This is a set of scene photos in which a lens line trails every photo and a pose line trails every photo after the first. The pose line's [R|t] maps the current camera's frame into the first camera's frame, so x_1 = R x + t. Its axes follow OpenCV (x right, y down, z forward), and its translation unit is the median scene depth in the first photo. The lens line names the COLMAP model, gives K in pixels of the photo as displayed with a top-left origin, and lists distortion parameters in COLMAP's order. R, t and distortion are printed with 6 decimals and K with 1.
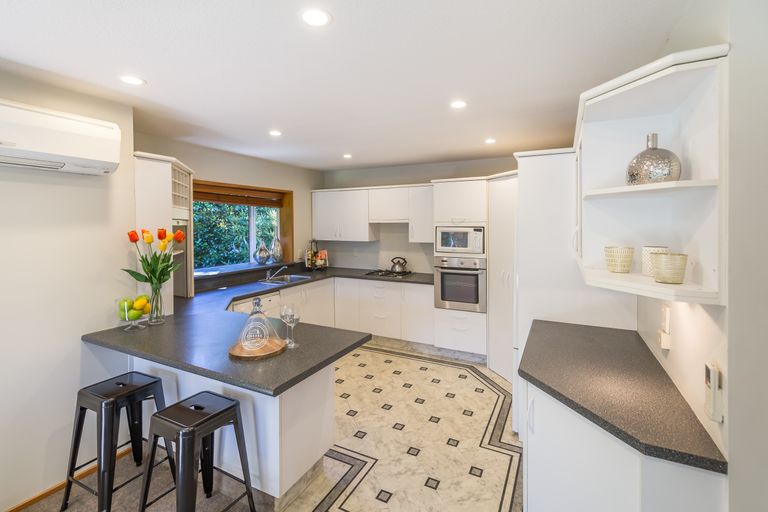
lens RADIAL K [[343.0, 0, 384.7], [0, 343.0, 226.4], [0, 0, 1]] dist [0.001347, 0.000224]
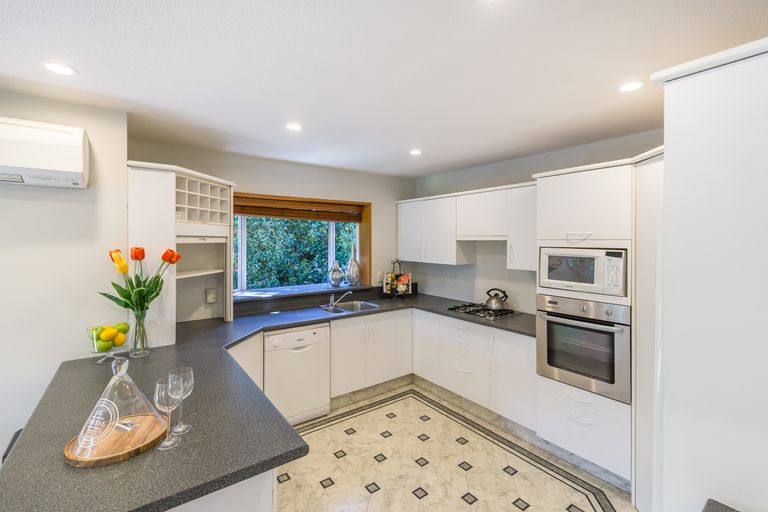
lens RADIAL K [[338.4, 0, 385.9], [0, 338.4, 241.7], [0, 0, 1]] dist [-0.000089, 0.000012]
pose [[0.897917, 0.005590, -0.440129, 0.166028], [-0.006715, 0.999977, -0.001000, -0.006340], [0.440114, 0.003853, 0.897934, 0.307931]]
